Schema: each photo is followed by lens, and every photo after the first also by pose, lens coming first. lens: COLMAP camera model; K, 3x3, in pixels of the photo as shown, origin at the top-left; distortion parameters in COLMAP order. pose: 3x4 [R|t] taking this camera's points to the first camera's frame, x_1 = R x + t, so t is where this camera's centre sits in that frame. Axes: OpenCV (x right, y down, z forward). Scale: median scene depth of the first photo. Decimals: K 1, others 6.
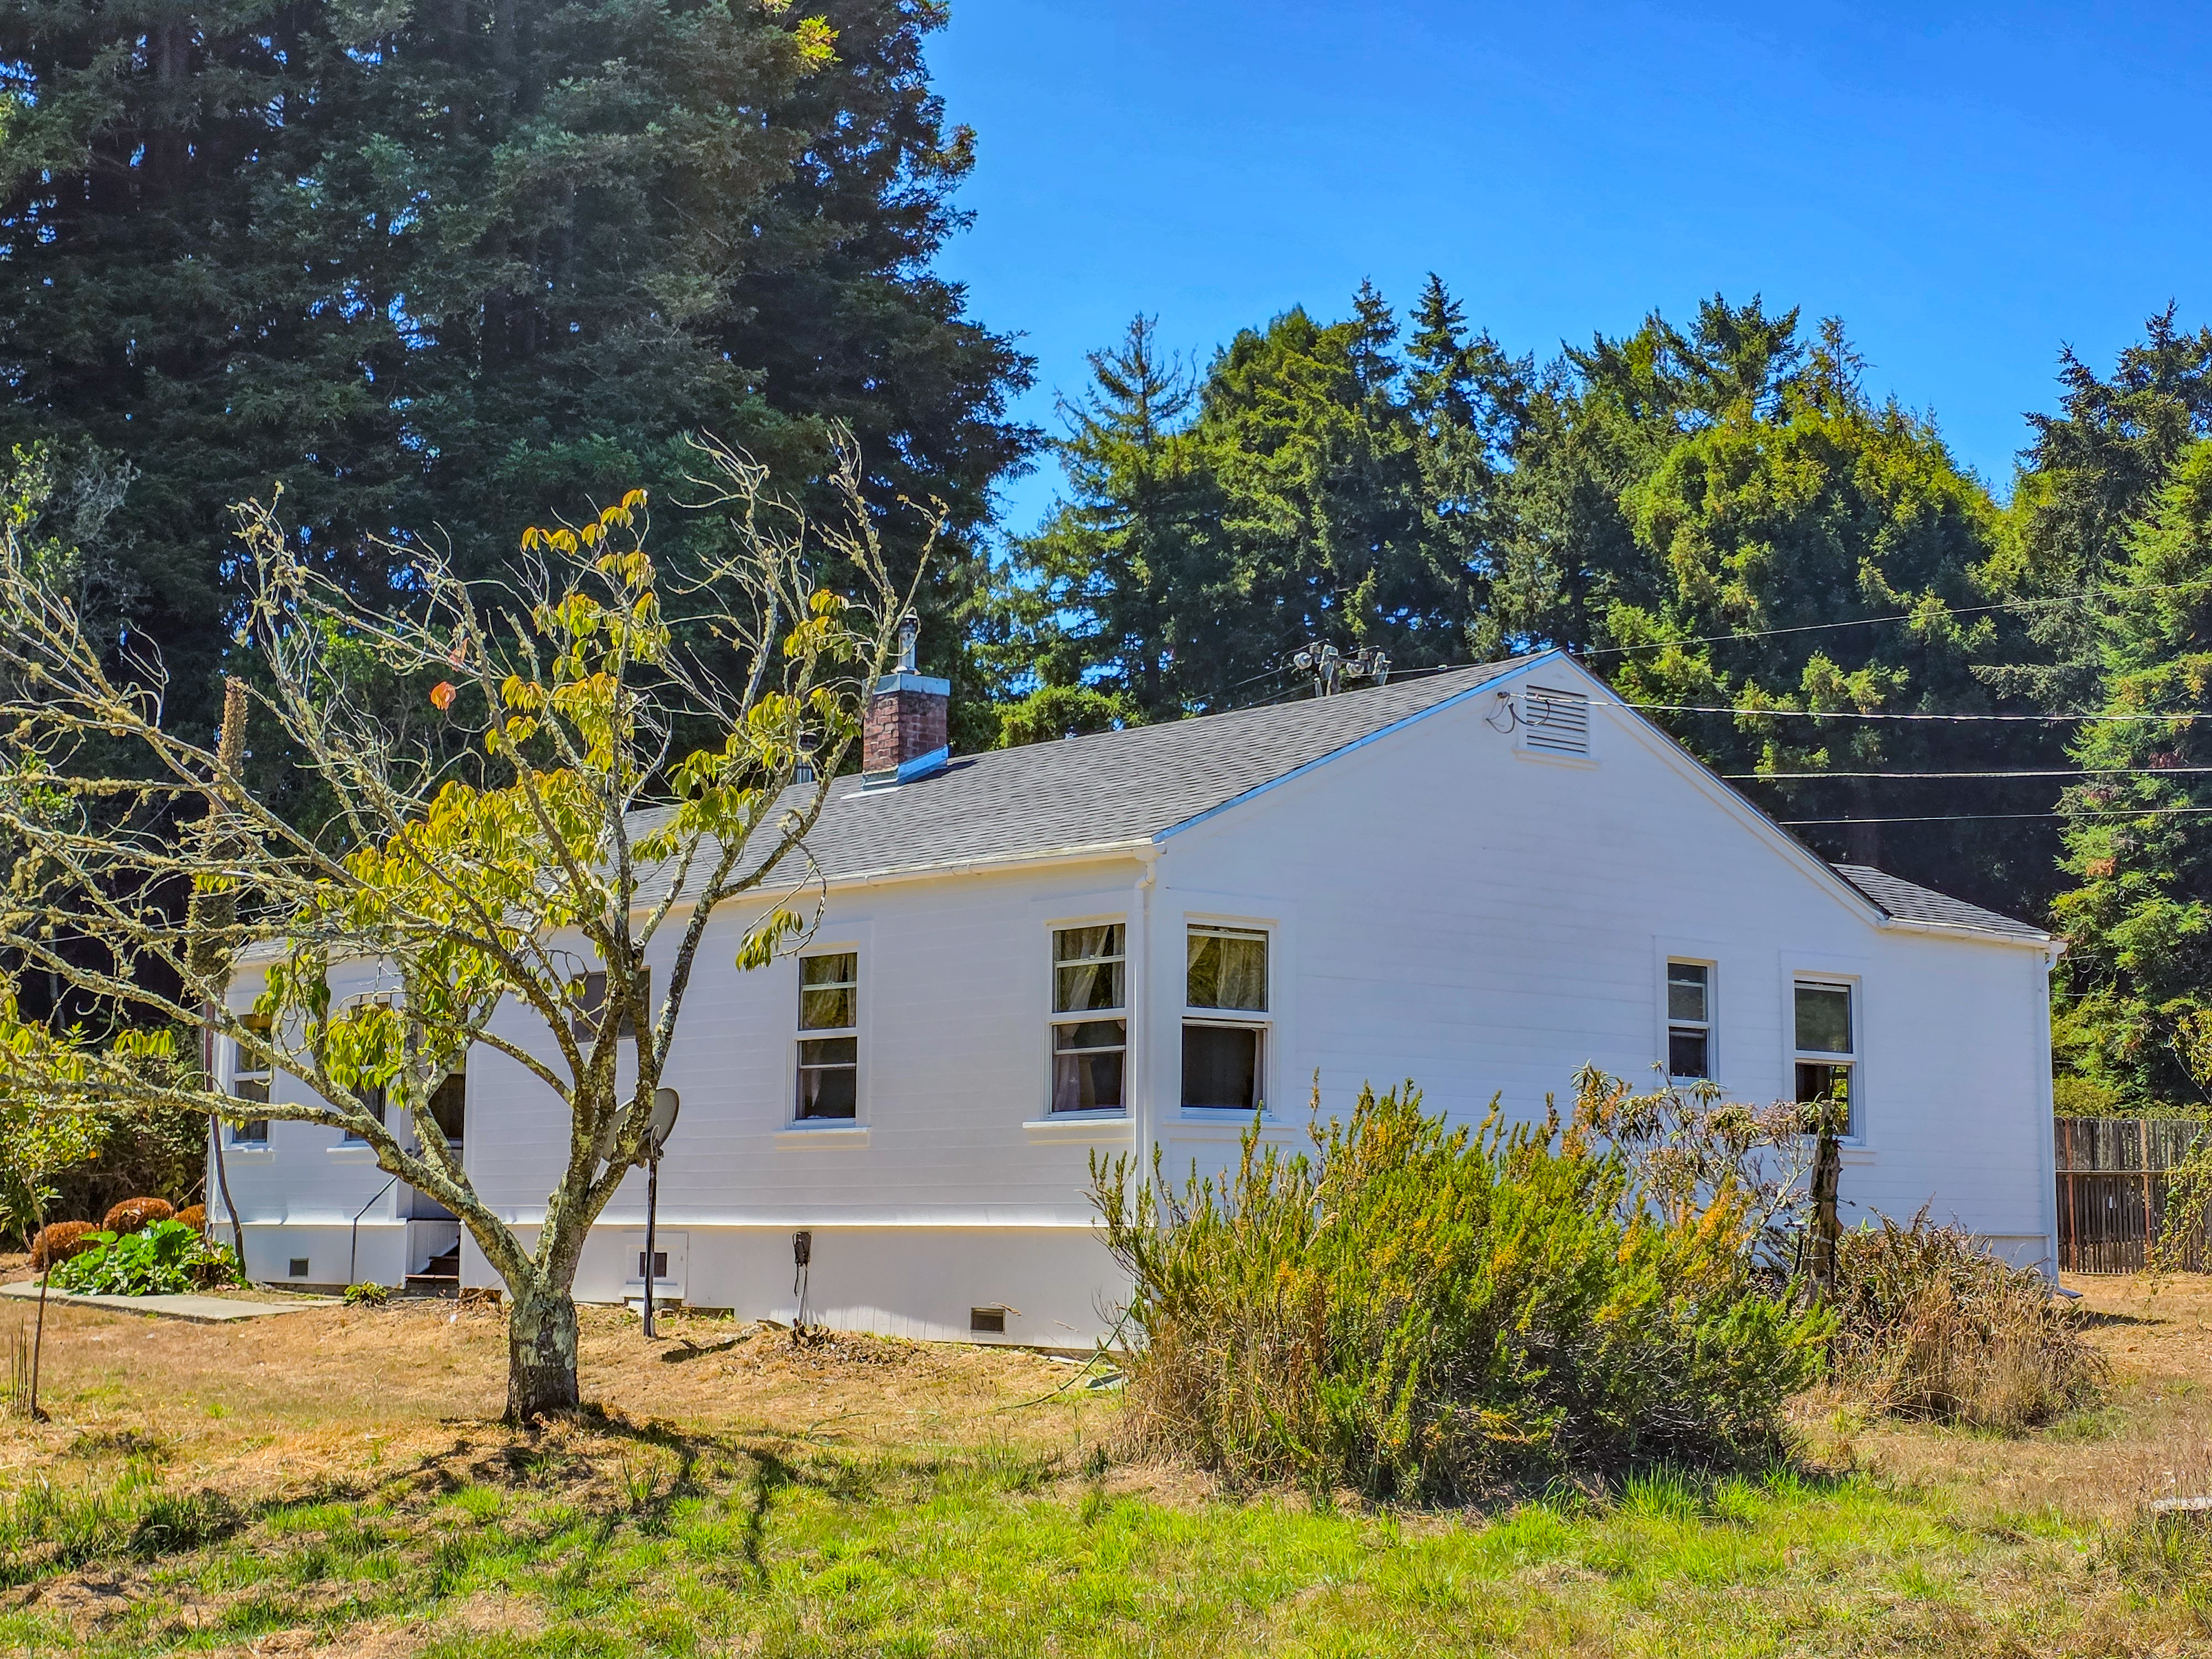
lens RADIAL K [[3129.2, 0, 1106.0], [0, 3129.2, 829.5], [0, 0, 1]] dist [0.012553, -0.035531]
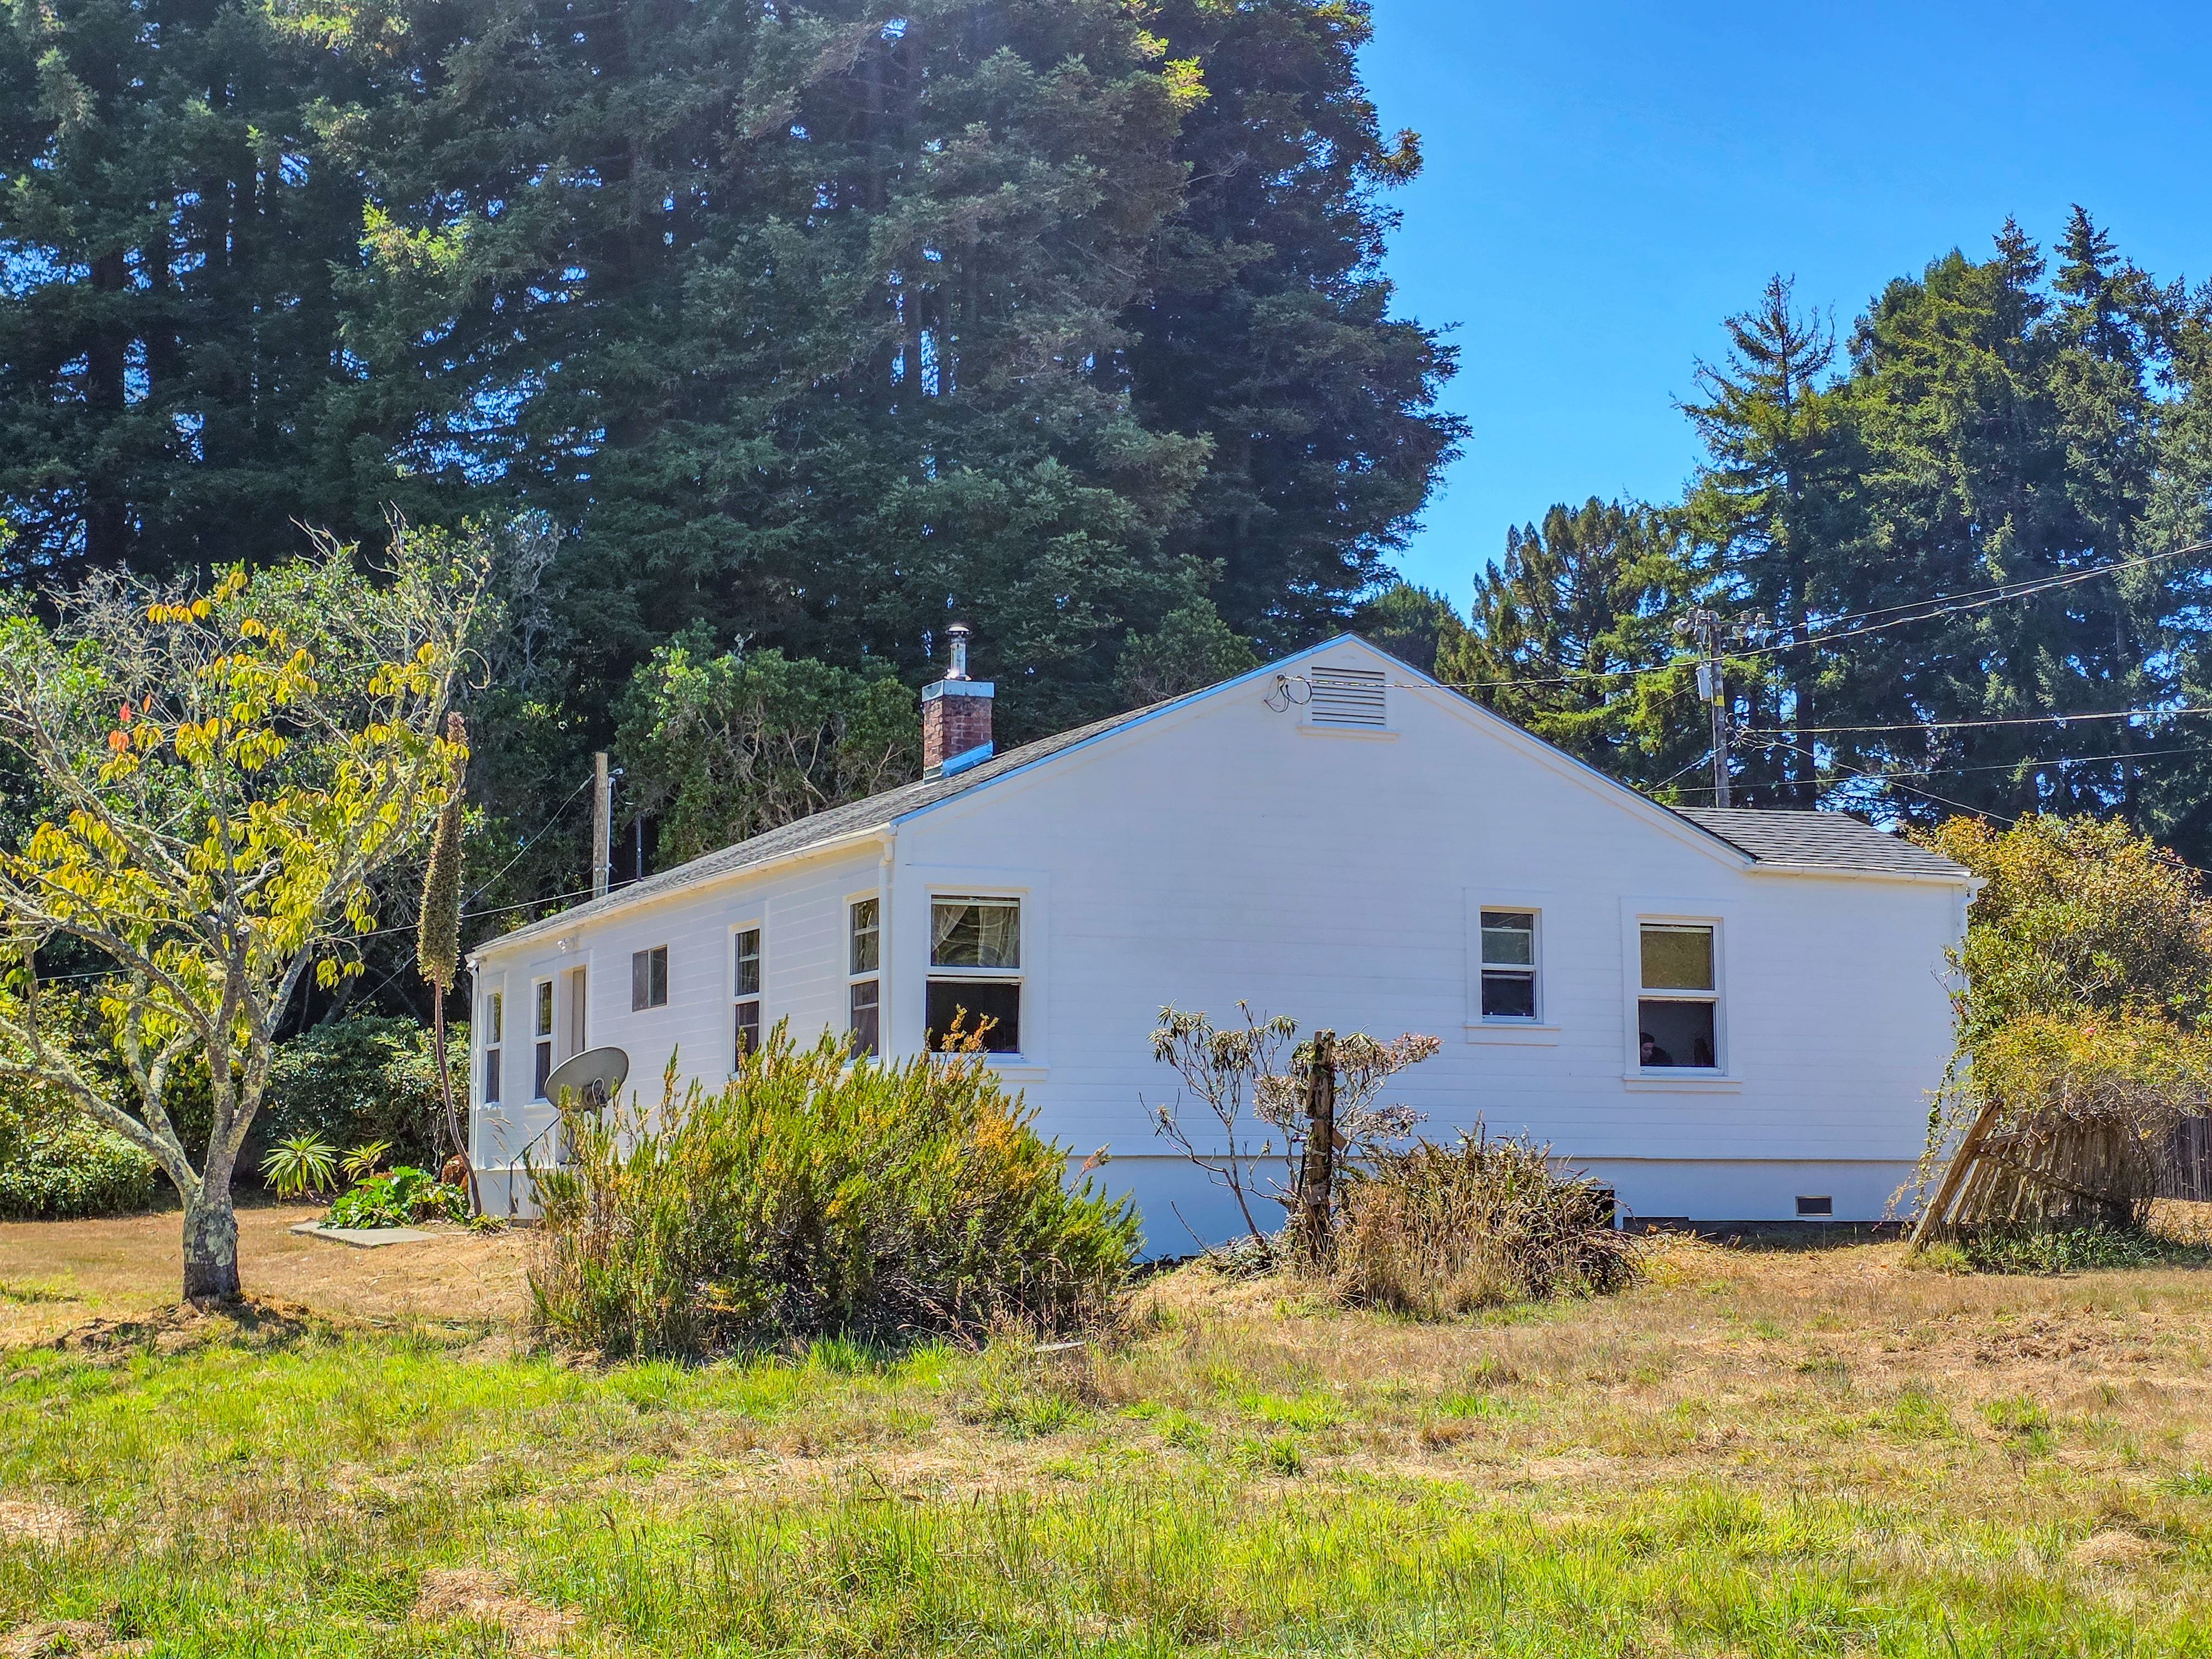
lens RADIAL K [[3109.2, 0, 1105.3], [0, 3109.2, 926.4], [0, 0, 1]] dist [0.031514, -0.446240]
pose [[0.947476, -0.035458, -0.317854, 0.117295], [0.047682, 0.998389, 0.030759, 0.002479], [0.316252, -0.044299, 0.947640, -0.017558]]
